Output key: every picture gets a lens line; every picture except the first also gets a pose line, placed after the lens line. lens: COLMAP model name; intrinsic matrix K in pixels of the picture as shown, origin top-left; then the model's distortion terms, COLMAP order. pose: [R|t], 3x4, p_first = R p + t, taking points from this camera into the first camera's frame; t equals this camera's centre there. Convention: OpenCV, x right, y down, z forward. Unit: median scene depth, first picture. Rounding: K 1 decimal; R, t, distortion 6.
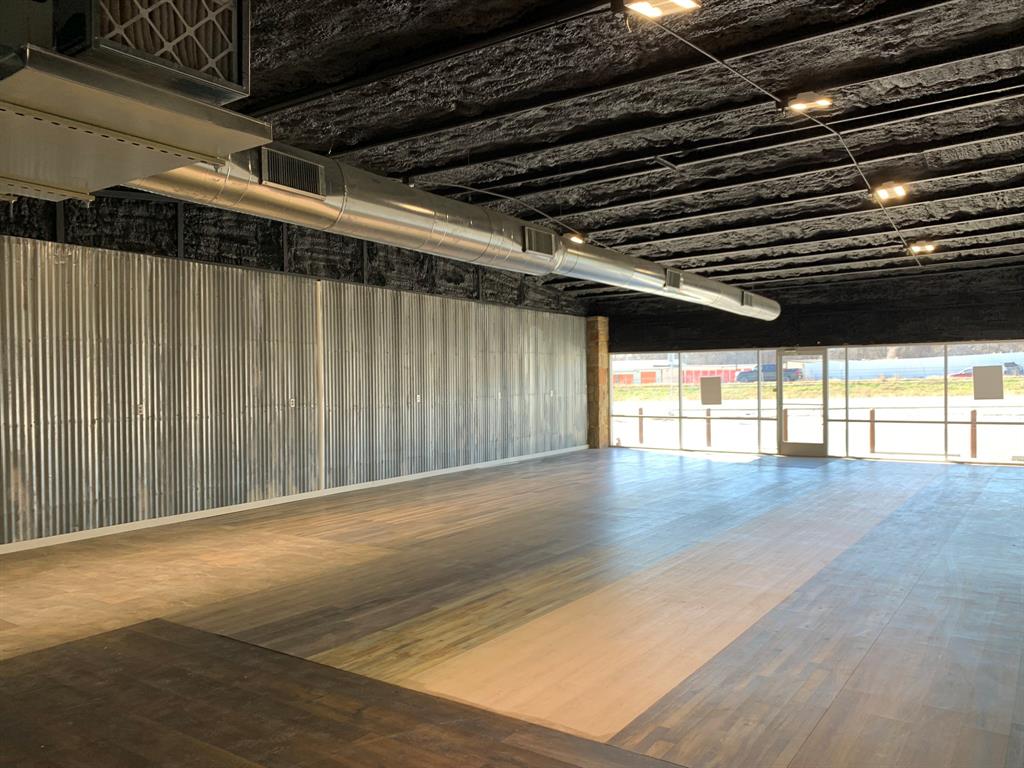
lens RADIAL K [[786.8, 0, 514.5], [0, 786.8, 383.3], [0, 0, 1]] dist [0.021984, -0.023838]
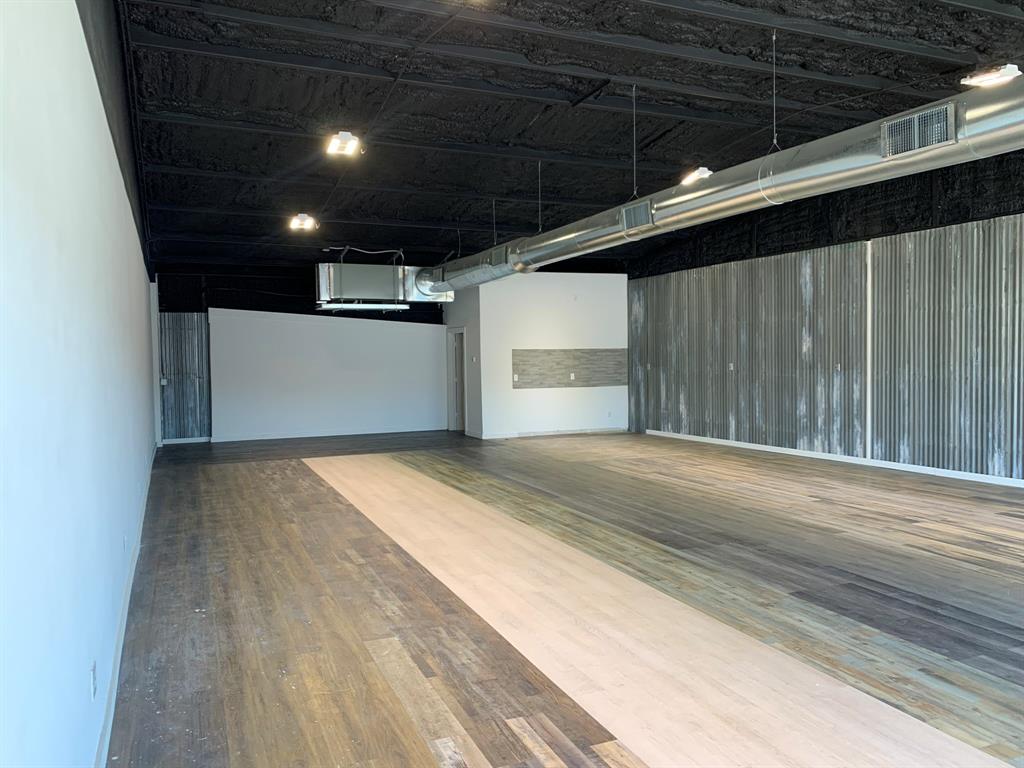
lens RADIAL K [[786.8, 0, 518.5], [0, 786.8, 385.7], [0, 0, 1]] dist [0.021984, -0.023838]
pose [[-0.539030, 0.055600, -0.840449, 0.992381], [0.023736, 0.998425, 0.050827, -0.016592], [0.841952, 0.007448, -0.539501, 1.444744]]
